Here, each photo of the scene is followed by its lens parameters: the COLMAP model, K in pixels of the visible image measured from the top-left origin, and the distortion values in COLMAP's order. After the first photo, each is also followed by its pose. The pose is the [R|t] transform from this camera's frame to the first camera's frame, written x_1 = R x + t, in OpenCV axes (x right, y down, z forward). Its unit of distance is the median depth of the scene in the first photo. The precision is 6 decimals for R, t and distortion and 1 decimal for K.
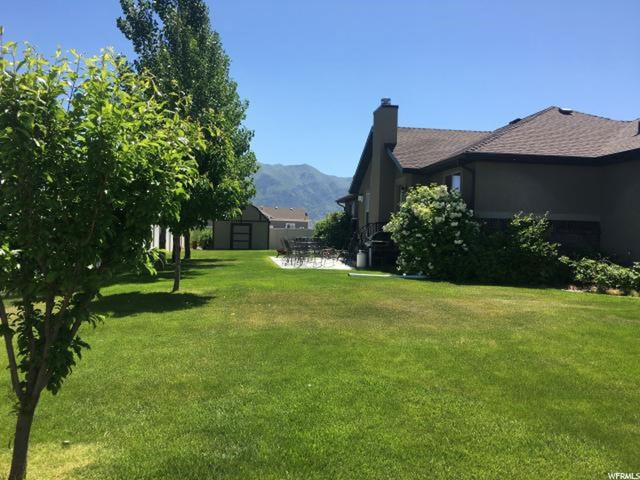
lens RADIAL K [[549.9, 0, 320.0], [0, 549.9, 240.0], [0, 0, 1]] dist [0.051239, -0.001809]
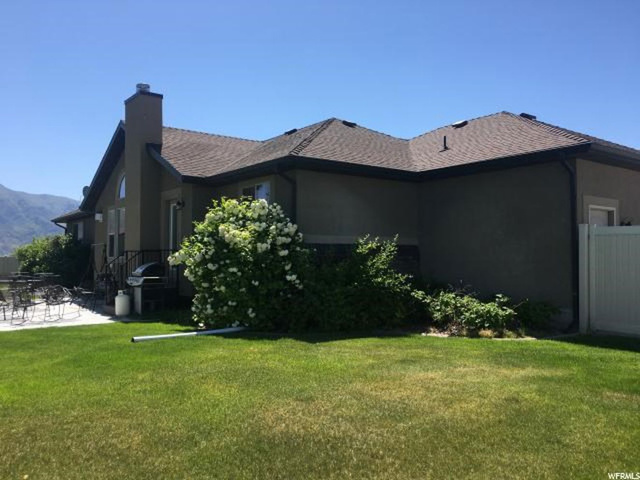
lens RADIAL K [[549.9, 0, 320.0], [0, 549.9, 240.0], [0, 0, 1]] dist [0.051239, -0.001809]
pose [[0.870555, -0.012827, 0.491904, -0.065522], [0.031092, 0.999096, -0.028974, -0.022532], [-0.491088, 0.040518, 0.870167, 0.340165]]
